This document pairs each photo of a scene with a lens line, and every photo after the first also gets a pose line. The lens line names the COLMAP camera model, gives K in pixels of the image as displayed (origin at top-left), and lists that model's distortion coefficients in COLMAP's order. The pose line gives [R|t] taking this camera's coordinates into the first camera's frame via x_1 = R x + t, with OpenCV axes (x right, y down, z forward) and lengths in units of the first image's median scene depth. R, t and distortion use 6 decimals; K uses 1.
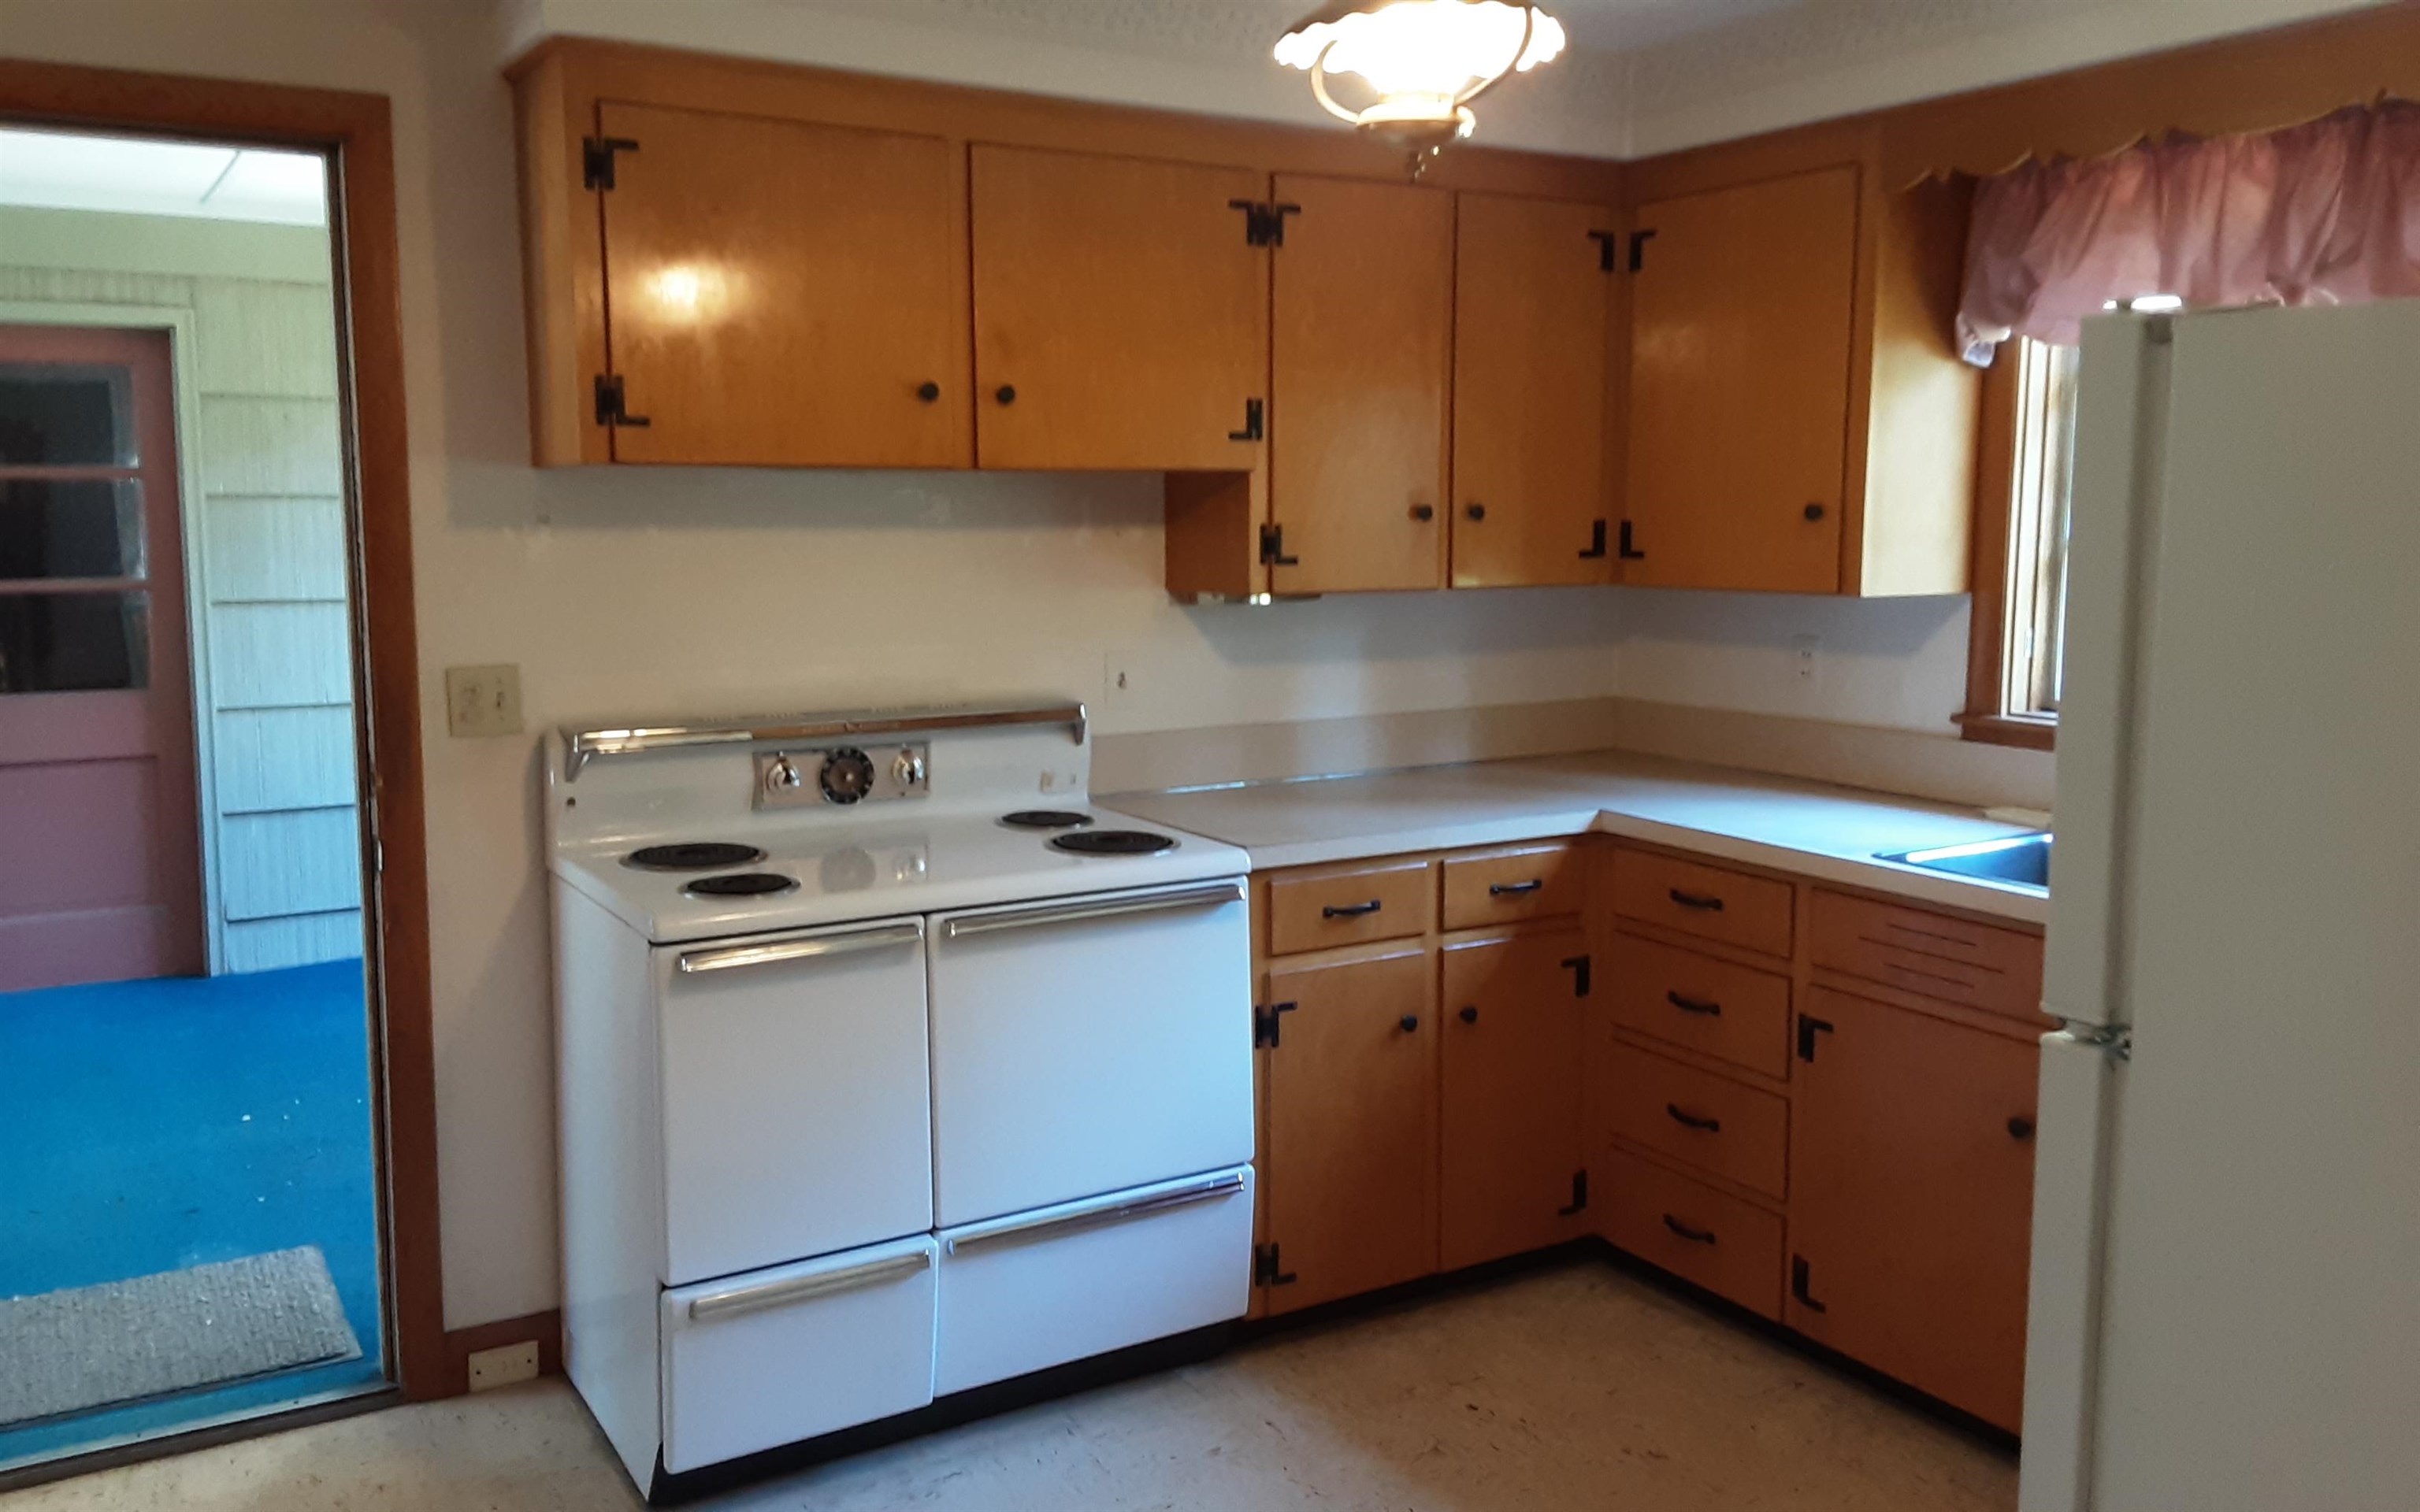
lens RADIAL K [[1926.4, 0, 1209.2], [0, 1926.4, 744.6], [0, 0, 1]] dist [0.097704, -0.136239]
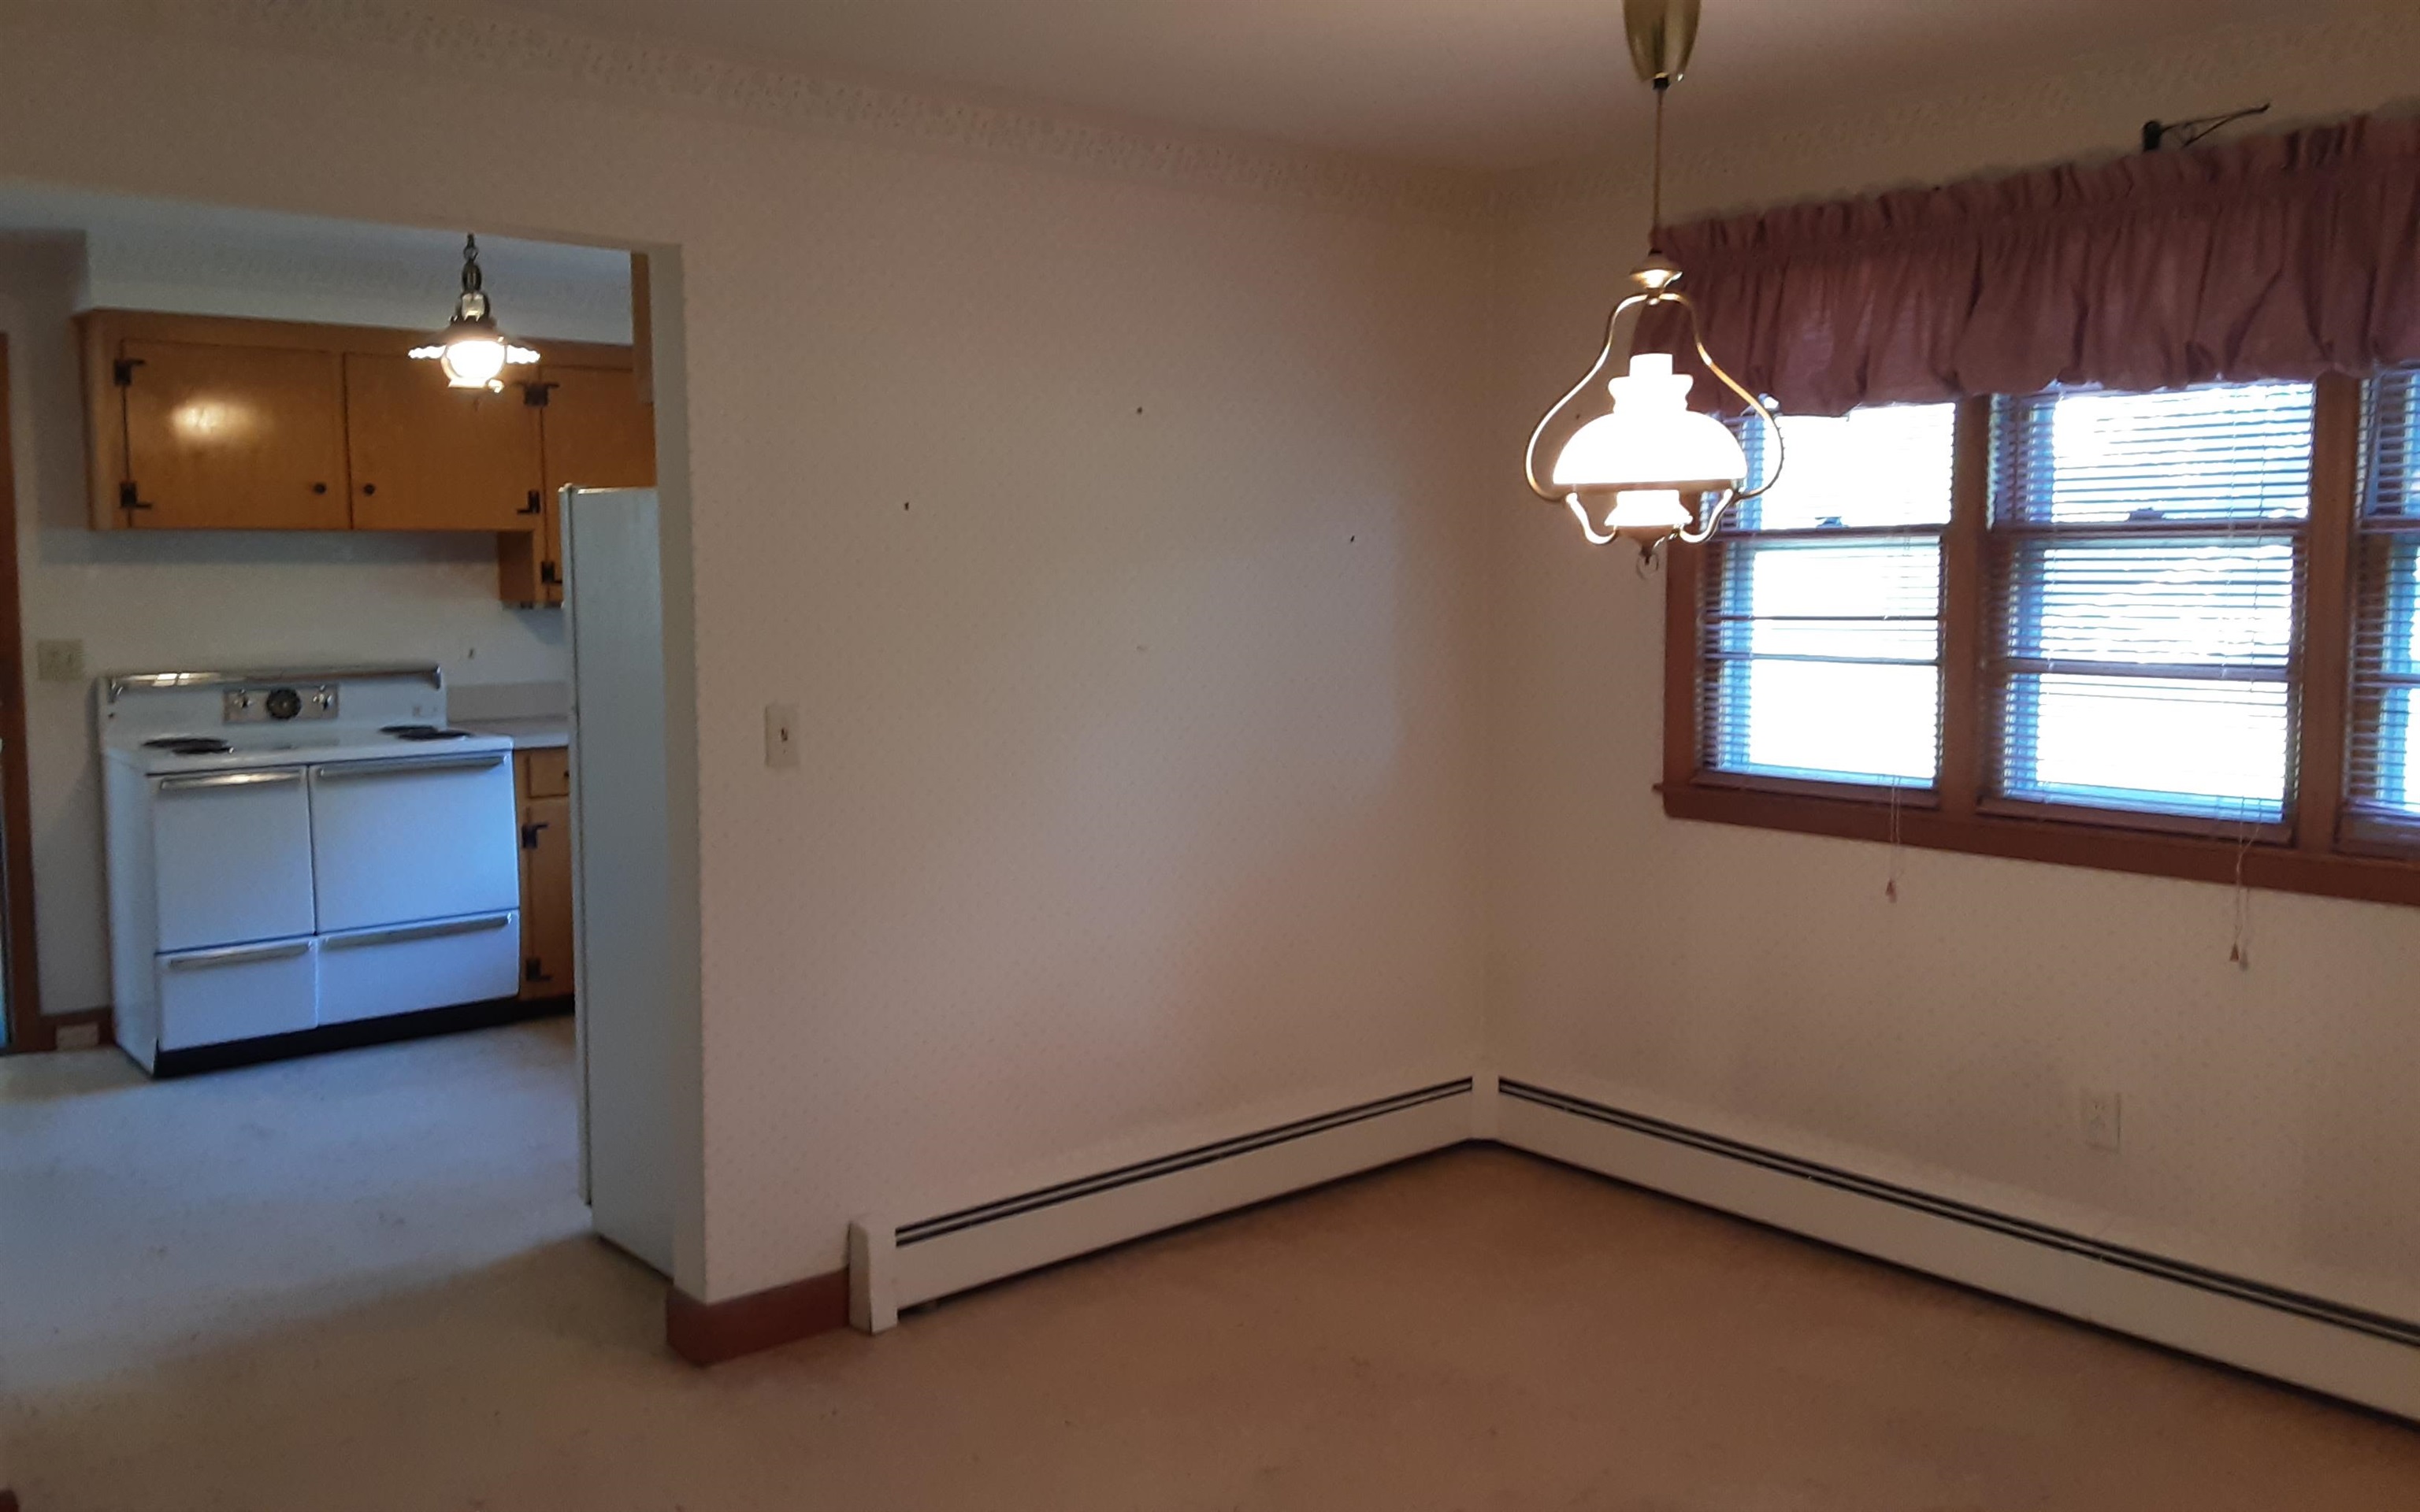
lens RADIAL K [[1926.4, 0, 1171.5], [0, 1926.4, 735.4], [0, 0, 1]] dist [0.097704, -0.136239]
pose [[0.991044, -0.017435, 0.132389, 0.384553], [0.021516, 0.999335, -0.029454, 0.116624], [-0.131787, 0.032038, 0.990760, -0.883882]]
